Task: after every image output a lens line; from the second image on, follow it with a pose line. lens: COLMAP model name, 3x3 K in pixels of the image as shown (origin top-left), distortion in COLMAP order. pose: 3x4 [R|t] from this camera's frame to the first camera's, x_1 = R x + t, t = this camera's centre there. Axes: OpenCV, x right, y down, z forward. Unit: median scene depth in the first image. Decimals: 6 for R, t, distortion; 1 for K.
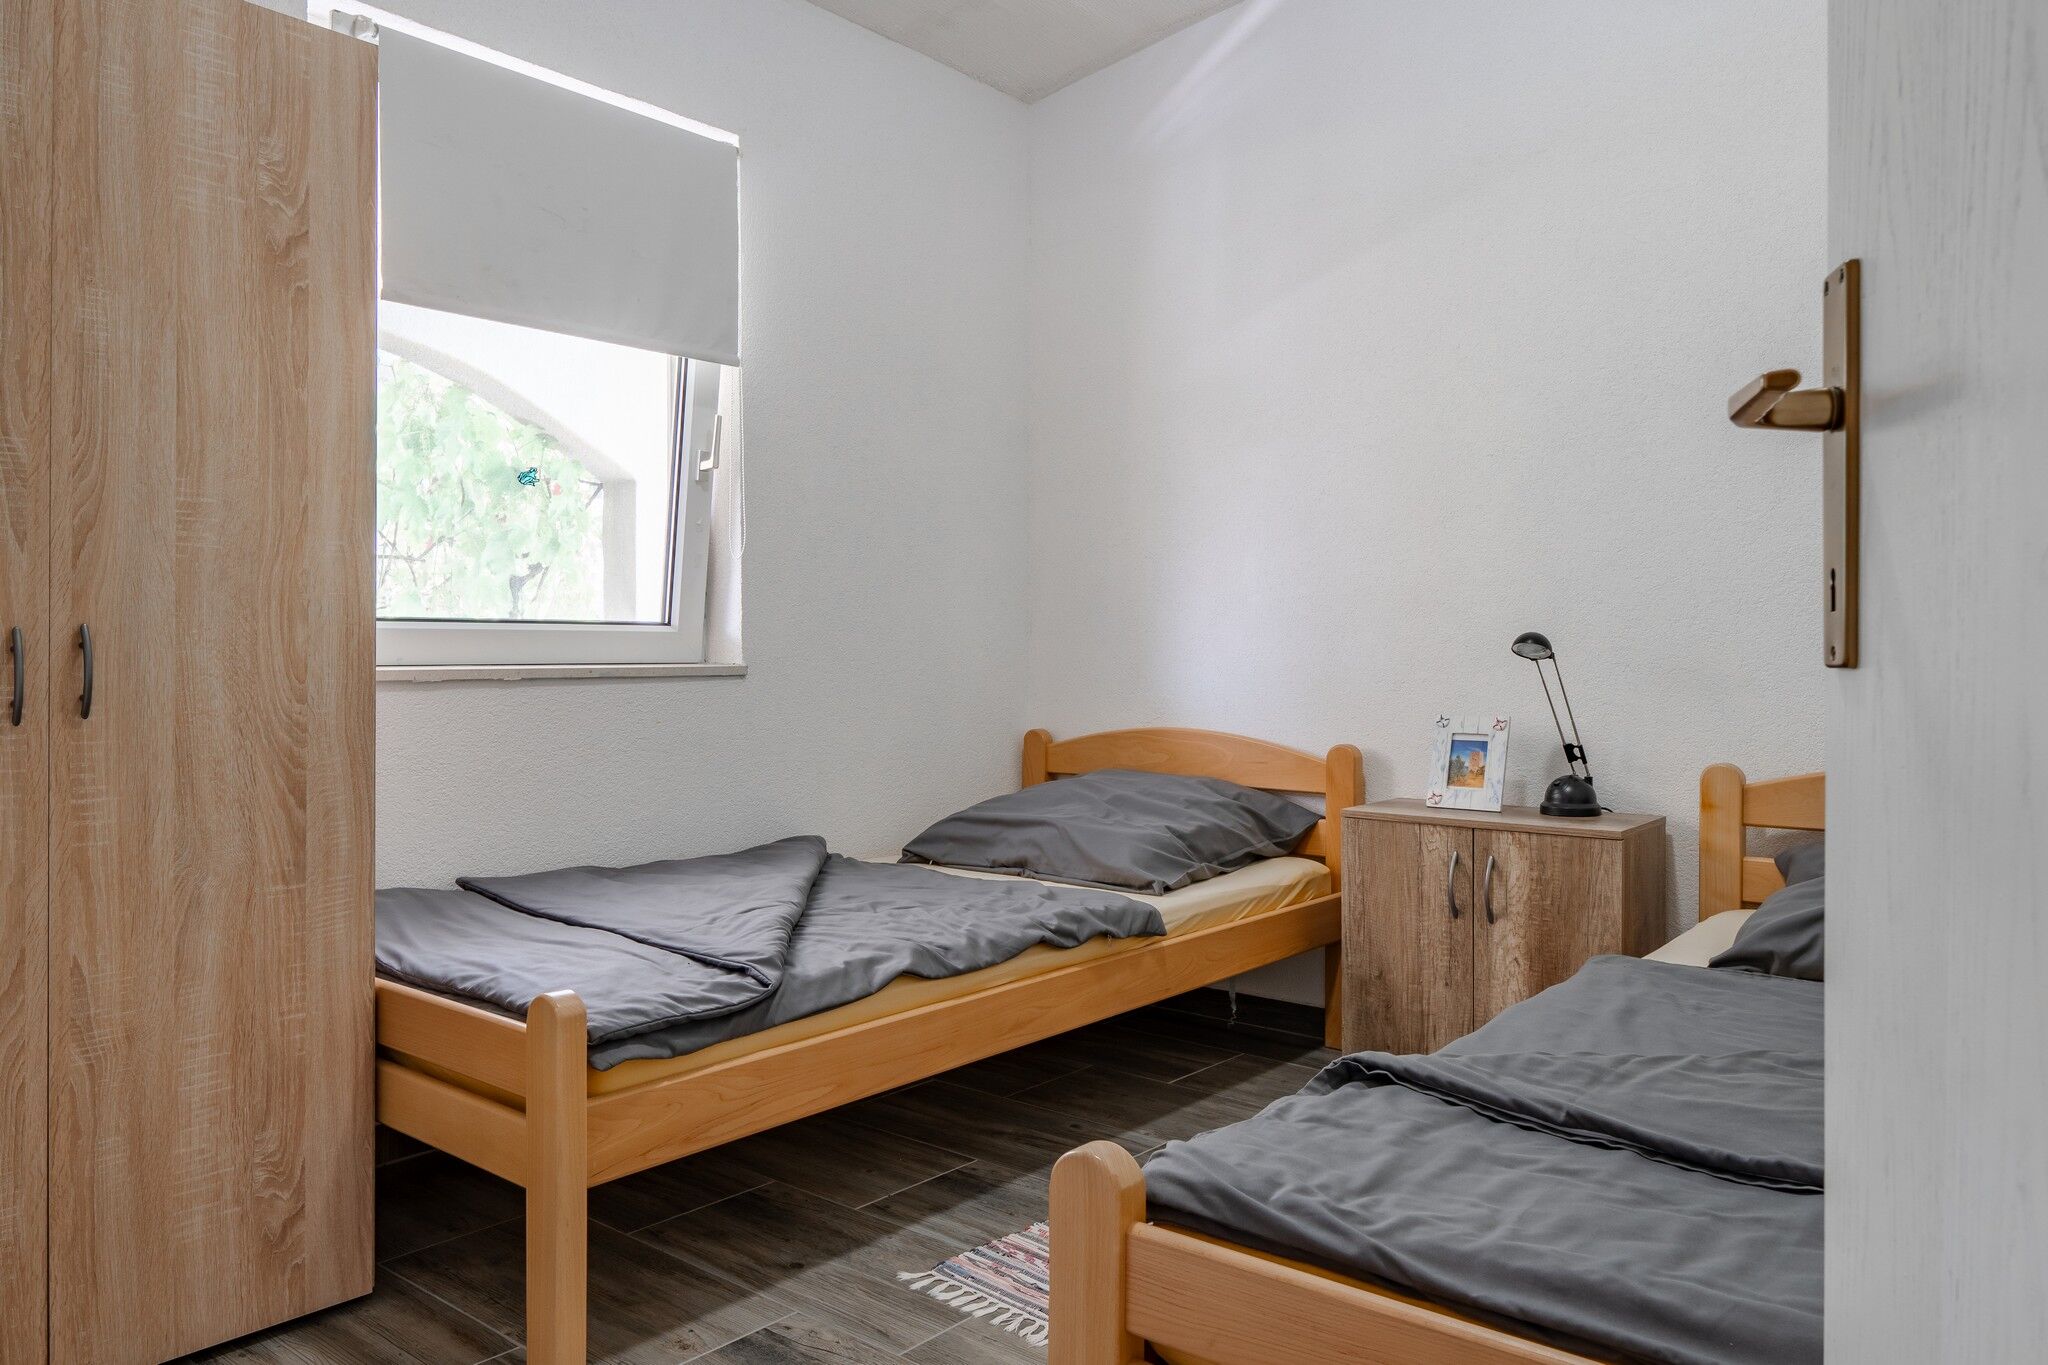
lens RADIAL K [[1486.5, 0, 1015.9], [0, 1486.5, 684.0], [0, 0, 1]] dist [0.002503, -0.004057]
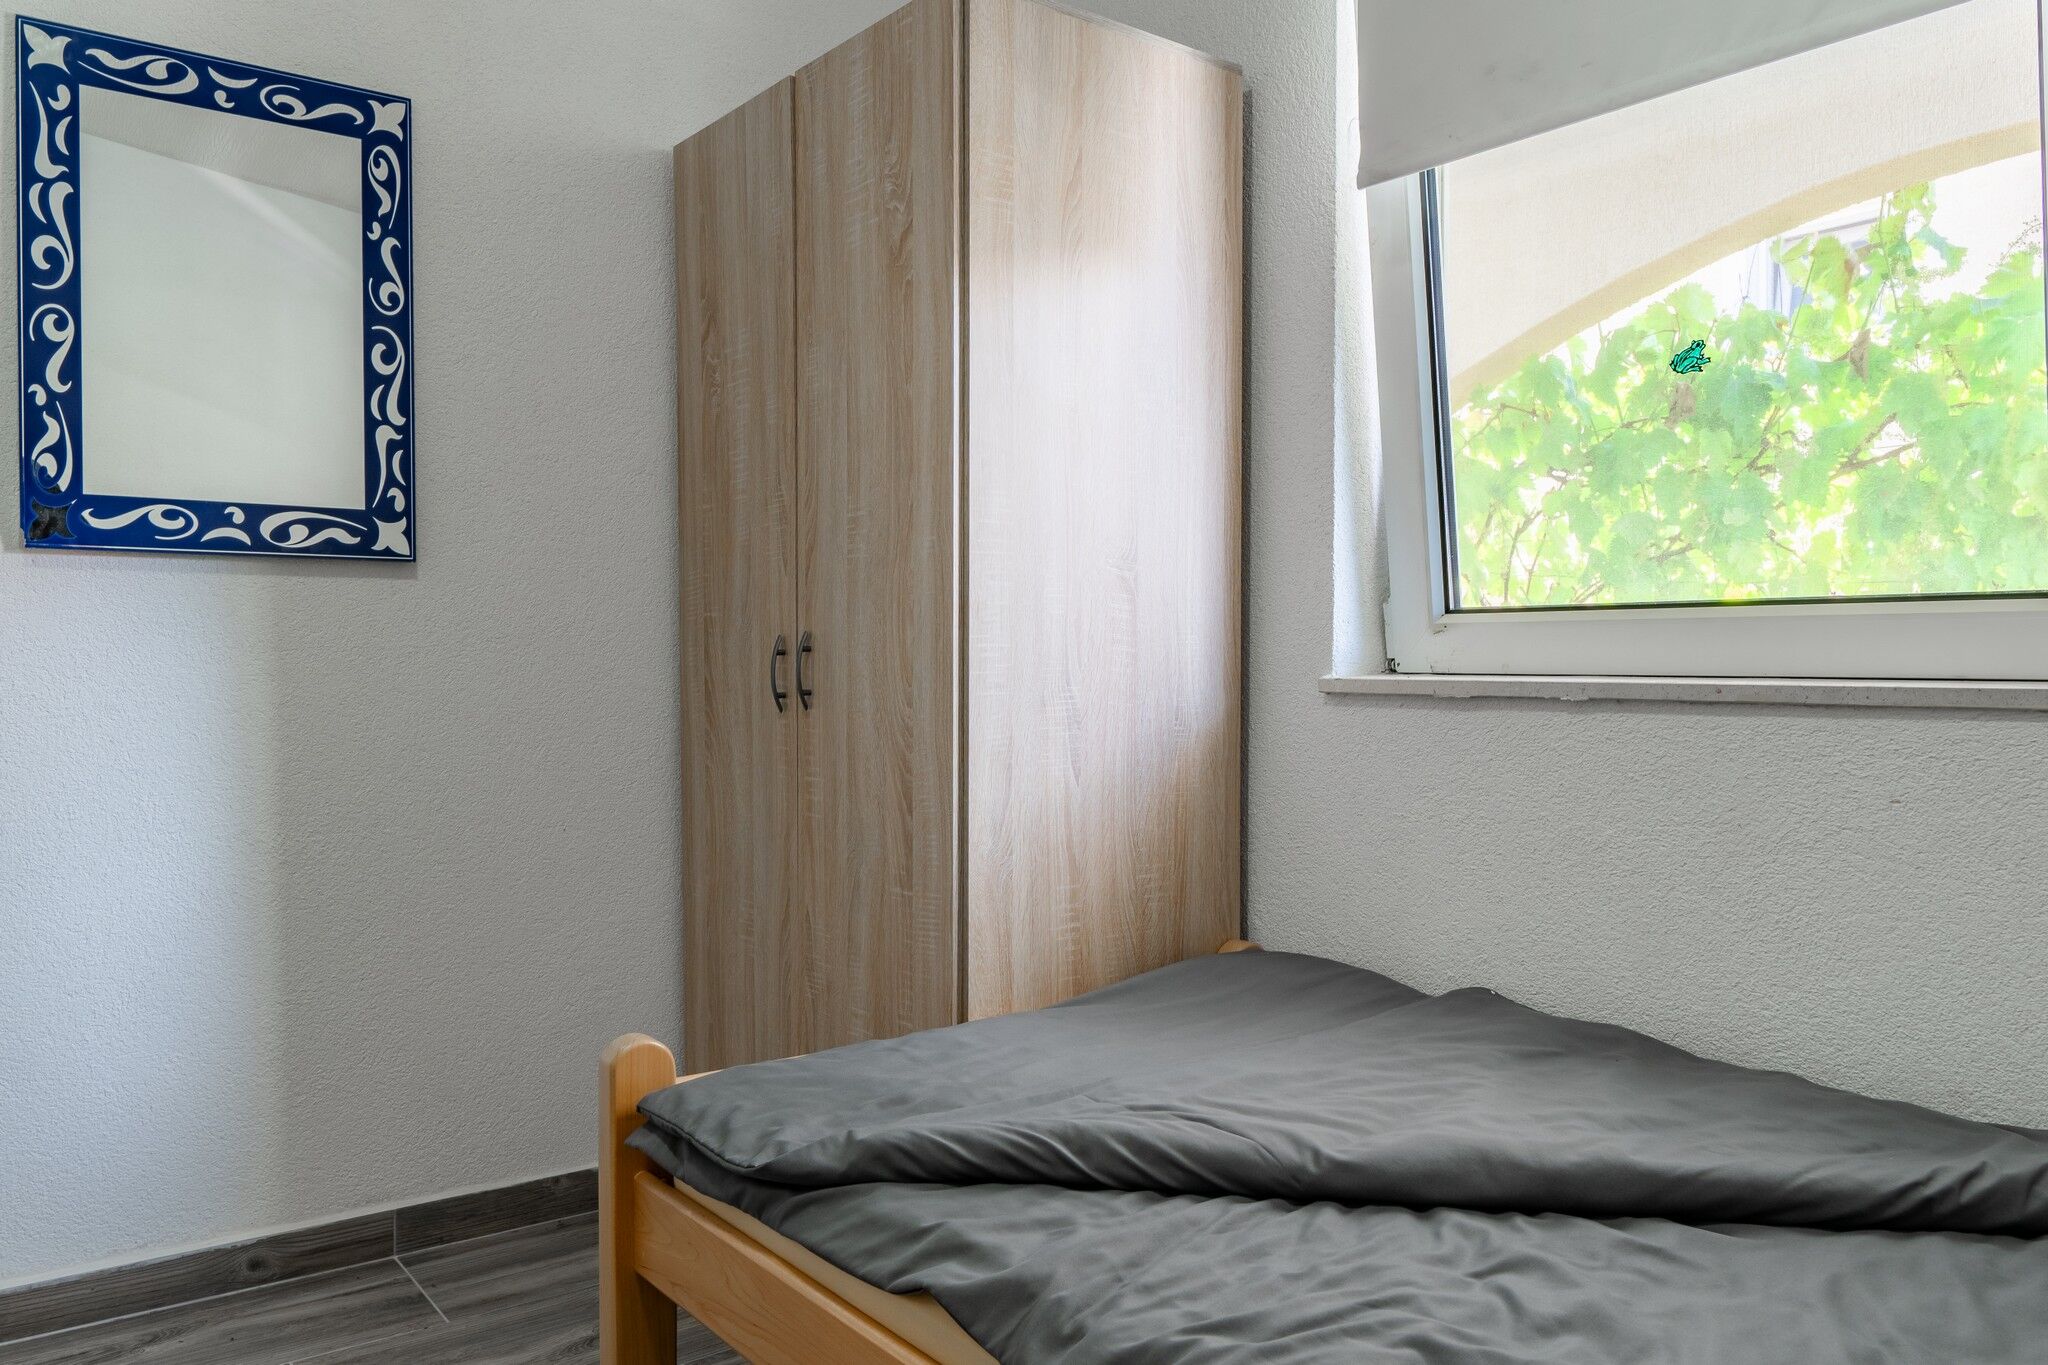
lens RADIAL K [[1486.5, 0, 1015.9], [0, 1486.5, 684.0], [0, 0, 1]] dist [0.002503, -0.004057]
pose [[-0.224557, 0.016335, -0.974324, 0.307088], [-0.022462, 0.999507, 0.021934, -0.016964], [0.974202, 0.026810, -0.224079, 0.869800]]
